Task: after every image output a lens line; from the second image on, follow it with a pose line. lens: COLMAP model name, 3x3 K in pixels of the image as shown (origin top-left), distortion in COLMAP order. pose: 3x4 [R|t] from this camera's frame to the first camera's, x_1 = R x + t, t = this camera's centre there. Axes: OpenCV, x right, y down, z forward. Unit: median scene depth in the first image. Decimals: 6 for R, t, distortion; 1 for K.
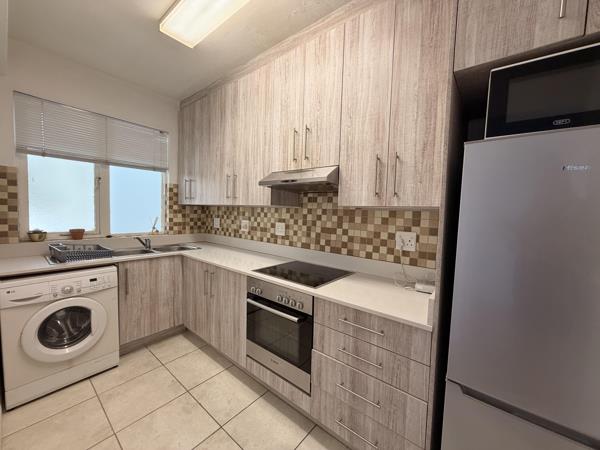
lens RADIAL K [[240.3, 0, 299.0], [0, 240.3, 224.9], [0, 0, 1]] dist [-0.000276, 0.001008]
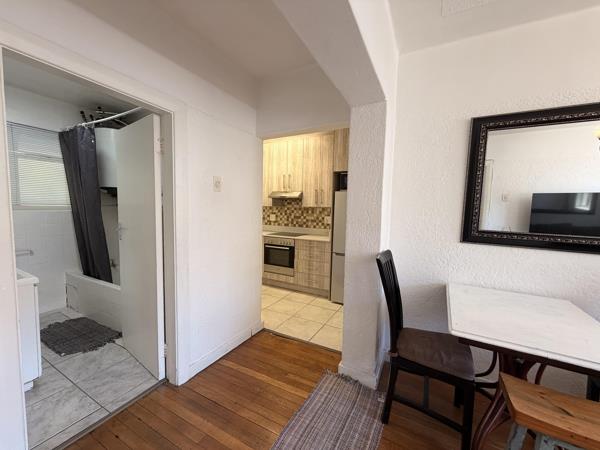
lens RADIAL K [[240.3, 0, 301.3], [0, 240.3, 226.4], [0, 0, 1]] dist [-0.000276, 0.001008]
pose [[0.981075, -0.021903, 0.192387, -0.300883], [0.017898, 0.999586, 0.022531, 0.064482], [-0.192801, -0.018661, 0.981060, -1.323468]]
